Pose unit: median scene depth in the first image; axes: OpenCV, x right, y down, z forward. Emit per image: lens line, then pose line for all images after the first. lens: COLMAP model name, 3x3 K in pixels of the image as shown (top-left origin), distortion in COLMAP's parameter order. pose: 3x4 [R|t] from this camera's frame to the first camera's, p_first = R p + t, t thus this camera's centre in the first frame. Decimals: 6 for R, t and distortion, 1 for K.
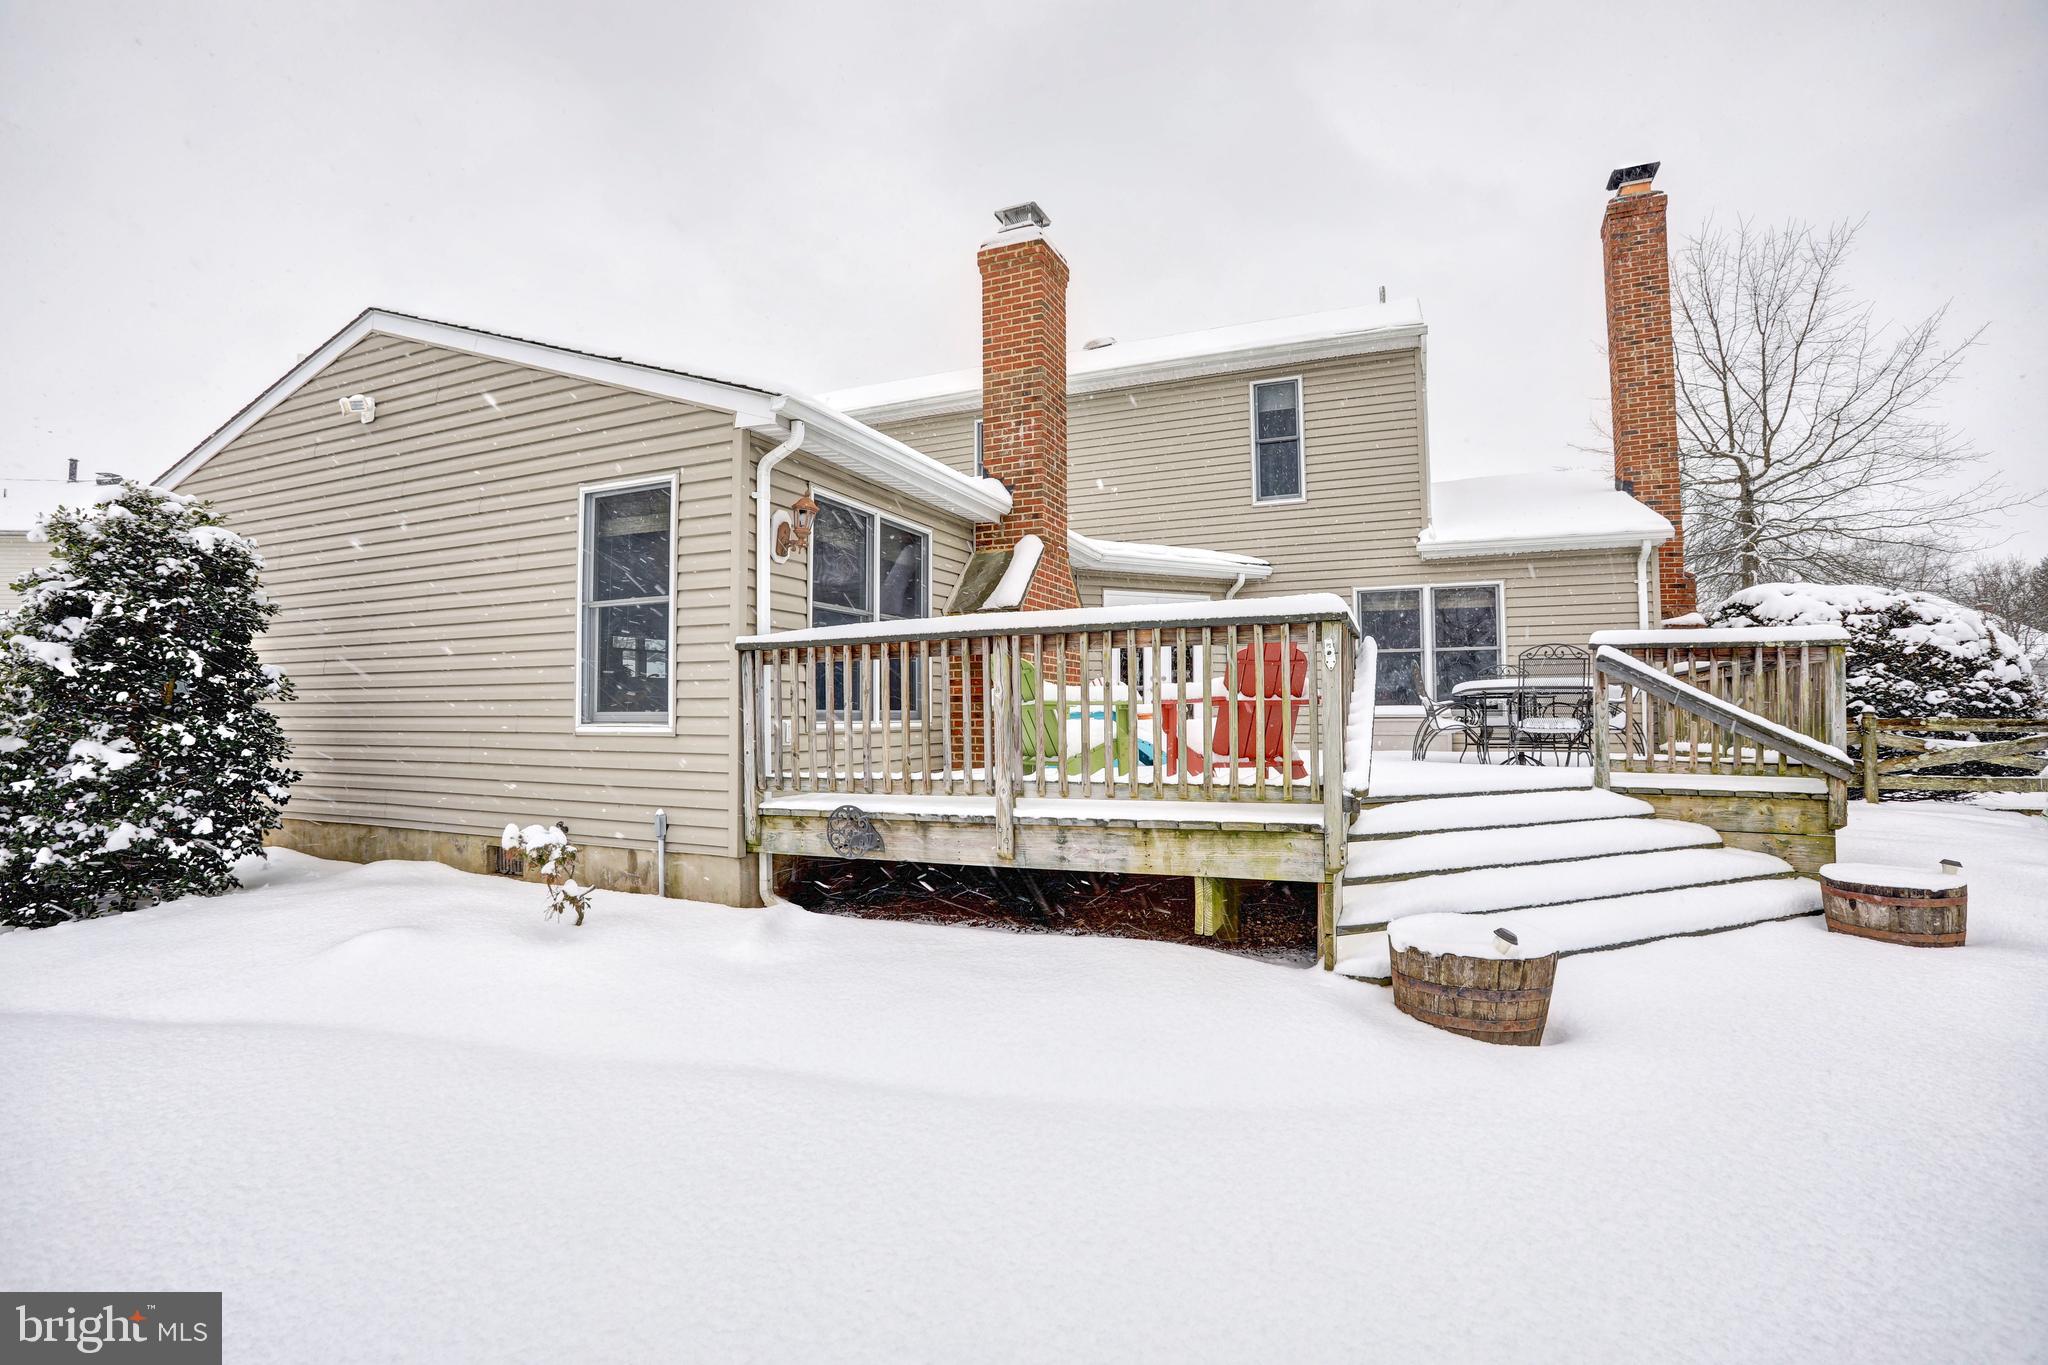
lens RADIAL K [[918.8, 0, 1019.5], [0, 918.8, 676.3], [0, 0, 1]] dist [-0.084508, 0.042233]
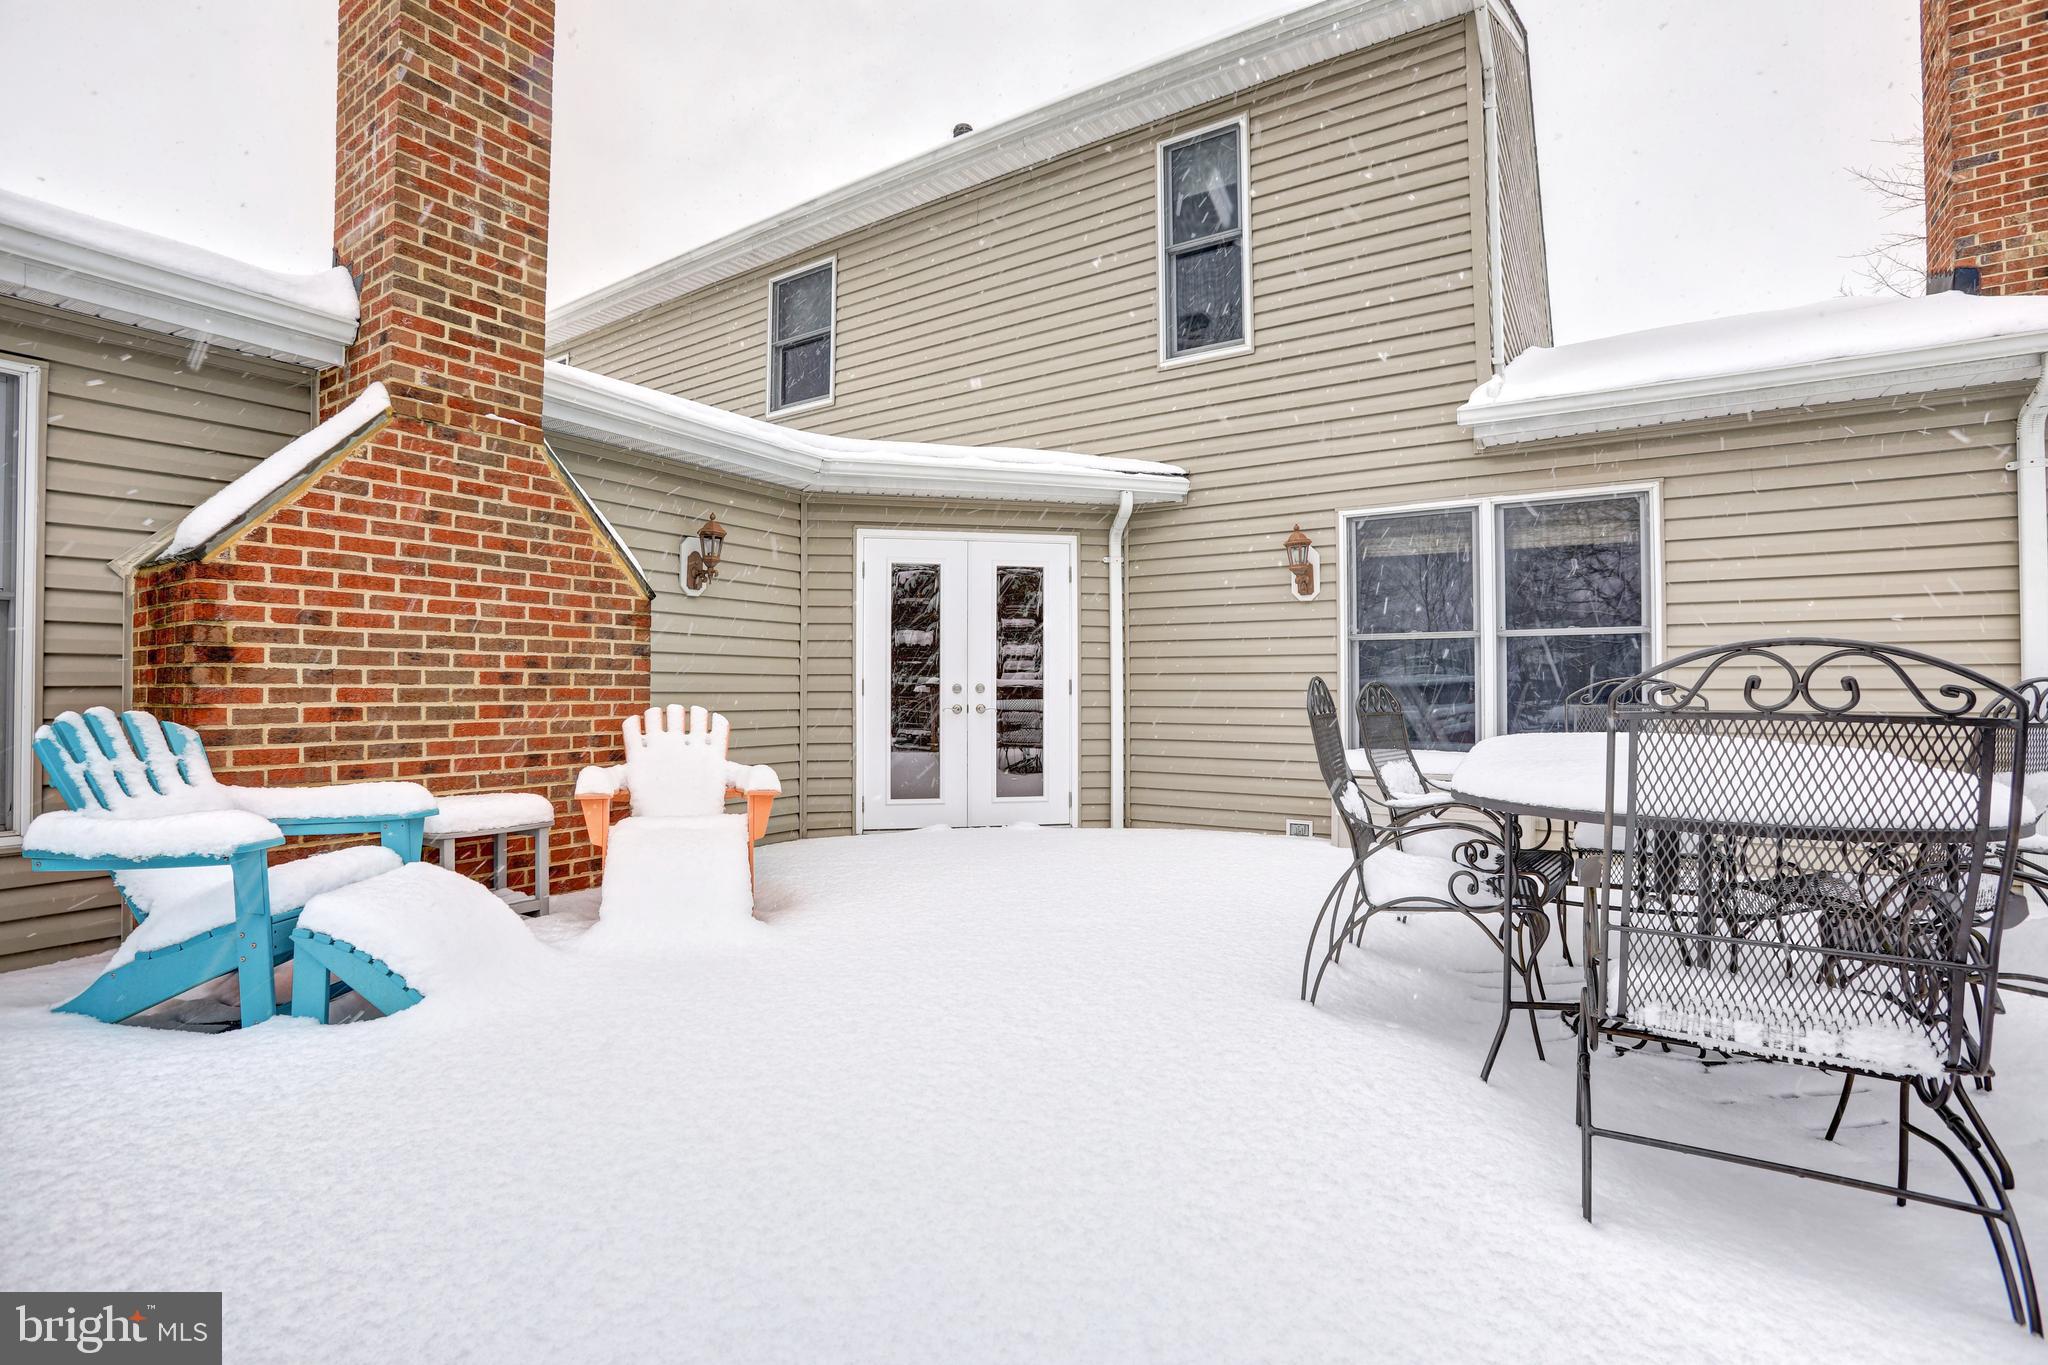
lens RADIAL K [[918.8, 0, 1019.5], [0, 918.8, 676.3], [0, 0, 1]] dist [-0.084508, 0.042233]
pose [[0.986139, 0.001382, -0.165913, 0.366965], [0.003435, 0.999581, 0.028741, -0.027720], [0.165883, -0.028912, 0.985722, 0.623938]]
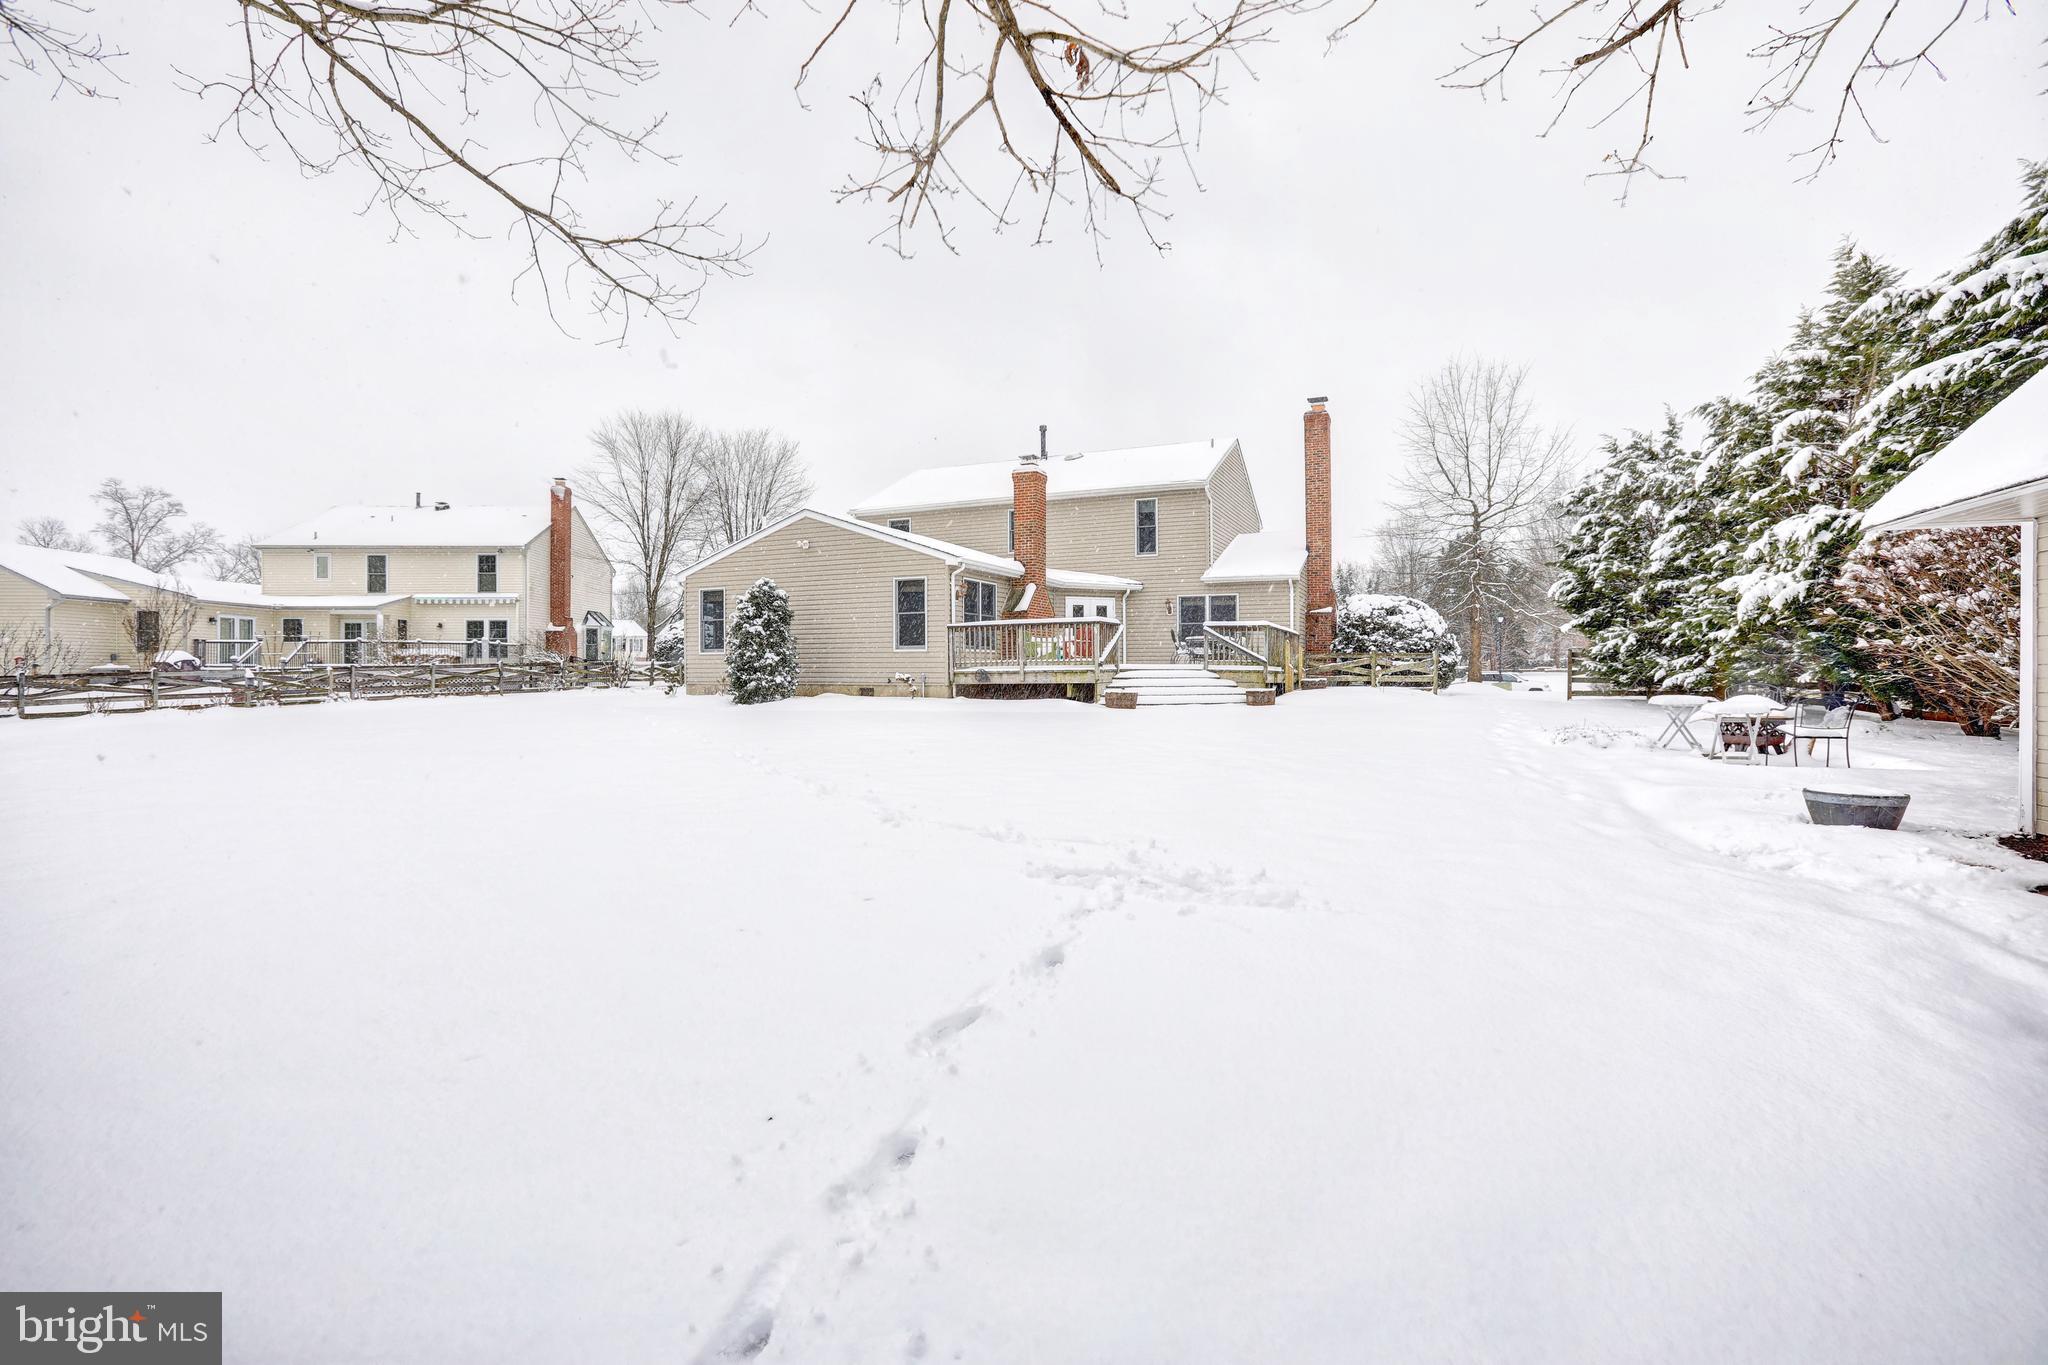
lens RADIAL K [[918.8, 0, 1019.5], [0, 918.8, 676.3], [0, 0, 1]] dist [-0.084508, 0.042233]
pose [[0.999830, 0.002661, -0.018233, 0.026366], [-0.001770, 0.998810, 0.048736, -0.009801], [0.018341, -0.048695, 0.998645, -1.700522]]
